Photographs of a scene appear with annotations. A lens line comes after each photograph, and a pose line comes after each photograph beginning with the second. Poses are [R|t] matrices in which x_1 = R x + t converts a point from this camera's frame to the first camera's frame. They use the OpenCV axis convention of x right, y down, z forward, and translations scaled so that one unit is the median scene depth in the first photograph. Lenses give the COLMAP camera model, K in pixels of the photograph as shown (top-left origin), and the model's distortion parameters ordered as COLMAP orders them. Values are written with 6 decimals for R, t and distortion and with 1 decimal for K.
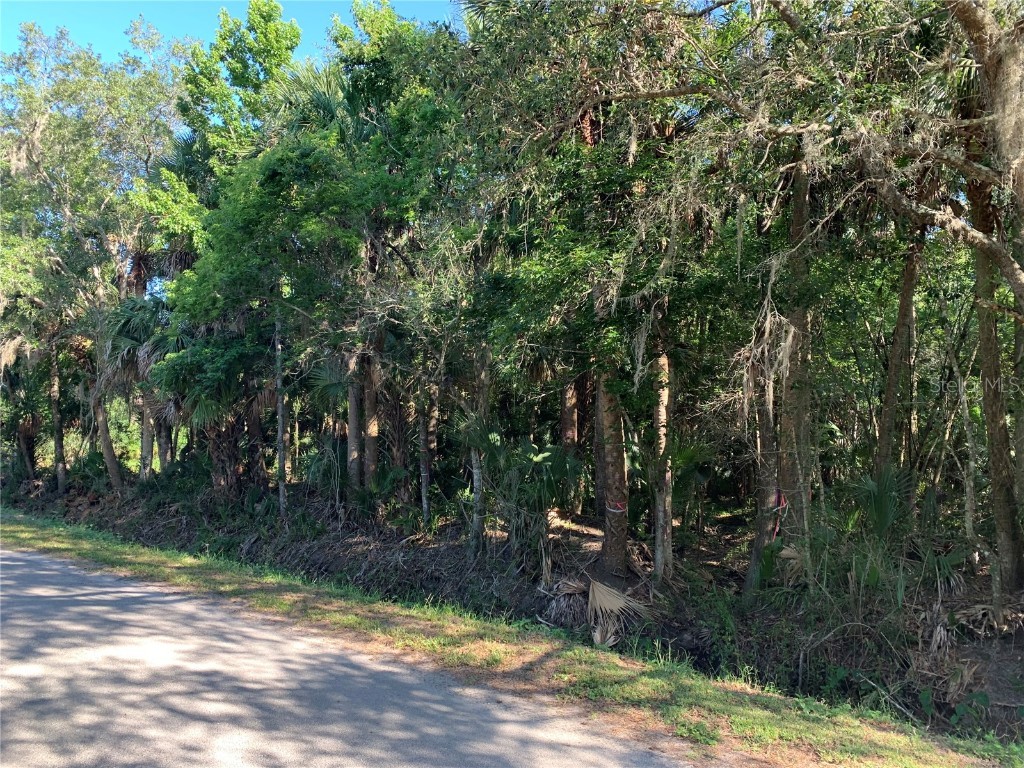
lens RADIAL K [[780.8, 0, 512.6], [0, 780.8, 391.0], [0, 0, 1]] dist [0.036433, -0.038556]
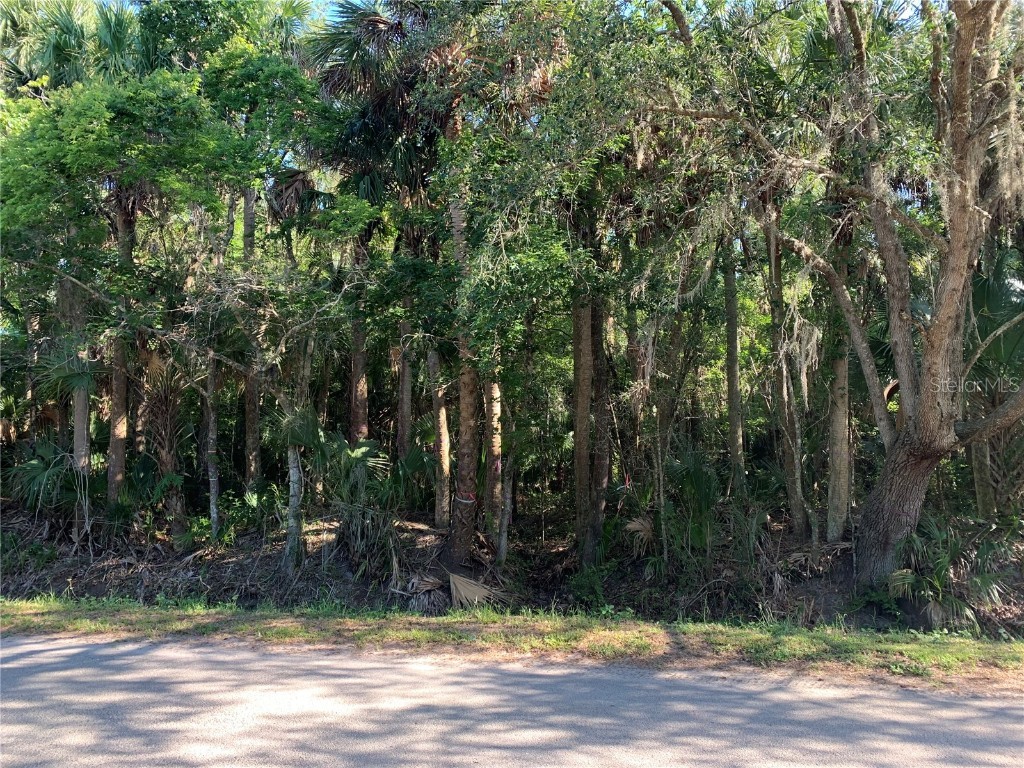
lens RADIAL K [[780.8, 0, 519.2], [0, 780.8, 372.2], [0, 0, 1]] dist [0.036433, -0.038556]
pose [[0.874851, 0.009515, 0.484299, -0.382698], [-0.001299, 0.999850, -0.017298, 0.004360], [-0.484391, 0.014504, 0.874731, 0.106130]]
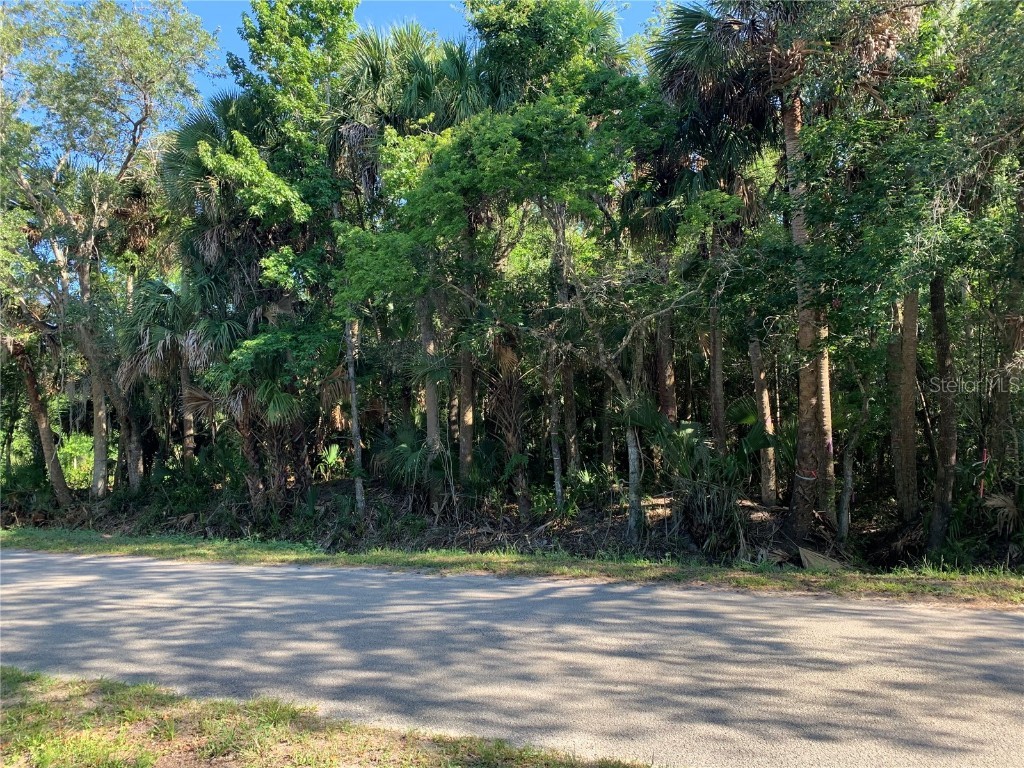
lens RADIAL K [[780.8, 0, 519.5], [0, 780.8, 380.3], [0, 0, 1]] dist [0.036433, -0.038556]
pose [[0.966543, -0.033505, 0.254305, -0.629073], [0.034678, 0.999399, -0.000130, 0.012913], [-0.254148, 0.008944, 0.967124, 0.114077]]
